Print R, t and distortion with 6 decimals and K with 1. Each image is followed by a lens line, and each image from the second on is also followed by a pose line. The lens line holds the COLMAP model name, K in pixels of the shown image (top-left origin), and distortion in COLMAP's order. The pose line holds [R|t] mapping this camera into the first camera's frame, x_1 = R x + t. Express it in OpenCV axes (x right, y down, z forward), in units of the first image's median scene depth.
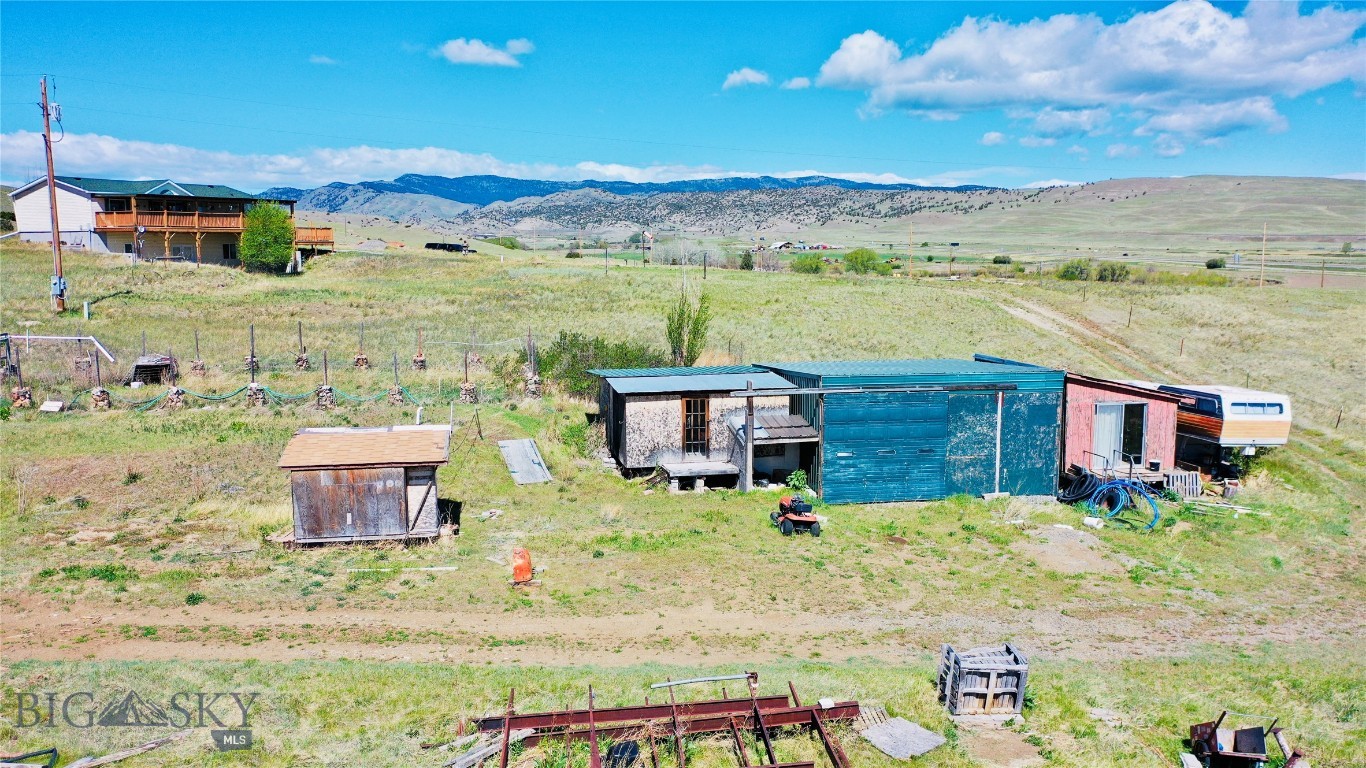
lens RADIAL K [[1092.3, 0, 675.8], [0, 1092.3, 387.2], [0, 0, 1]] dist [0.014491, 0.006666]
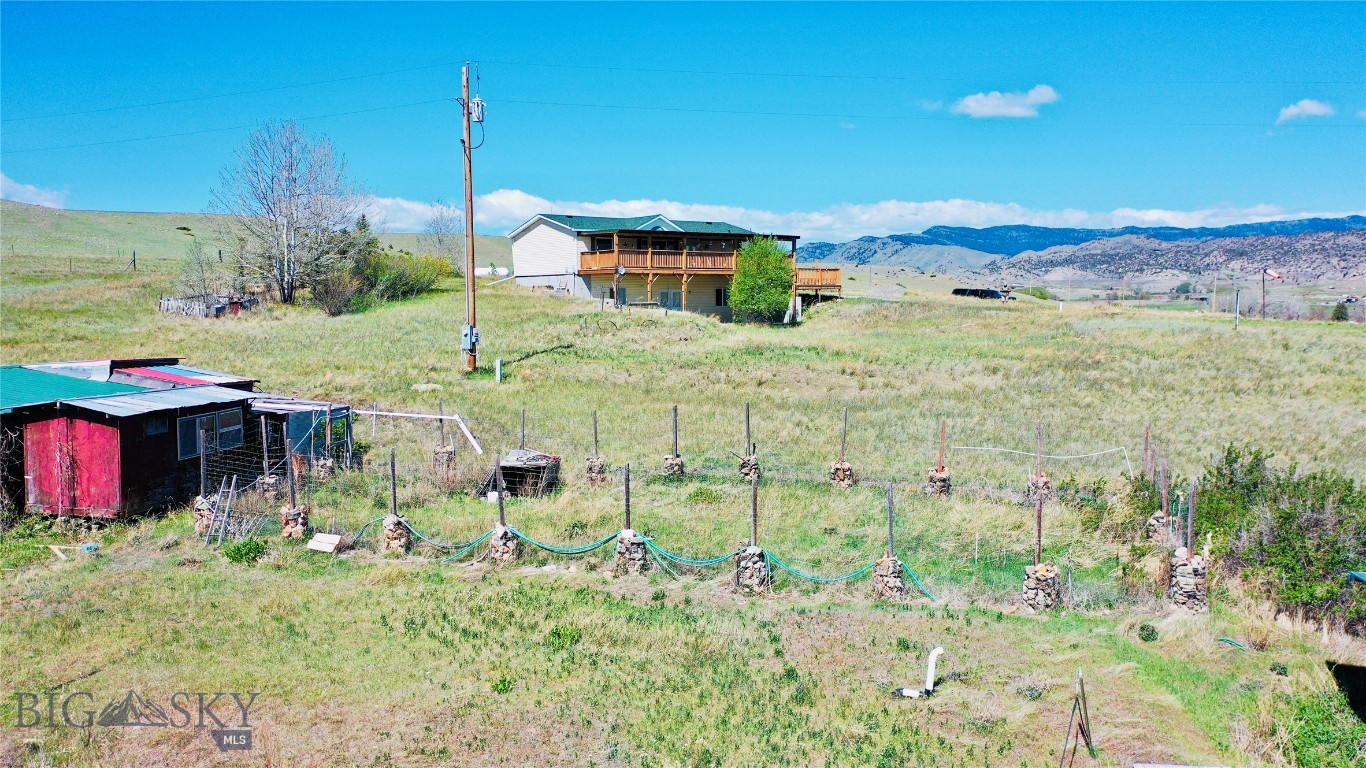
lens RADIAL K [[1092.3, 0, 680.9], [0, 1092.3, 386.5], [0, 0, 1]] dist [0.014491, 0.006666]
pose [[0.894562, 0.037229, -0.445390, -0.082064], [-0.058039, 0.997763, -0.033171, -0.036667], [0.443159, 0.055524, 0.894722, 0.340666]]
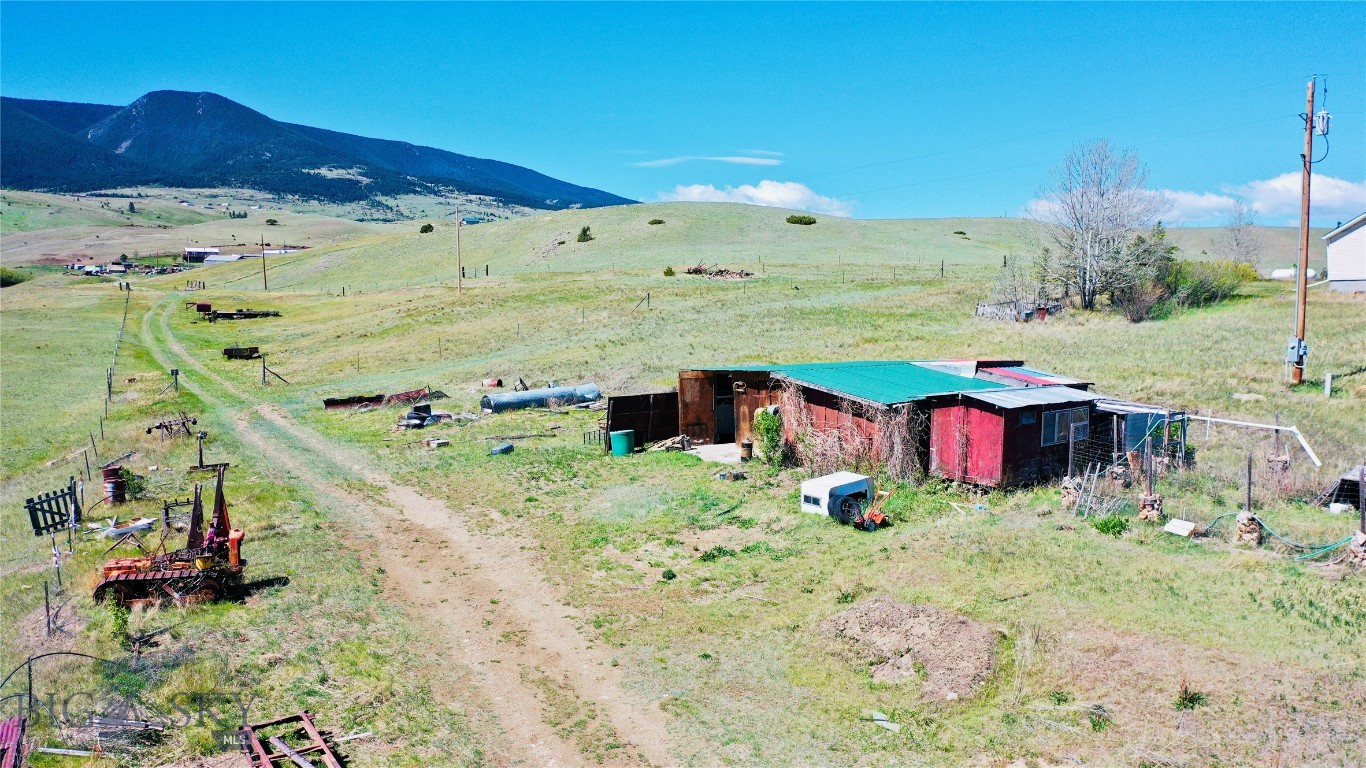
lens RADIAL K [[1092.3, 0, 674.4], [0, 1092.3, 383.0], [0, 0, 1]] dist [0.014491, 0.006666]
pose [[0.428046, 0.076014, -0.900554, -0.050579], [-0.118240, 0.992602, 0.027583, -0.034508], [0.895989, 0.094674, 0.433868, 0.246377]]
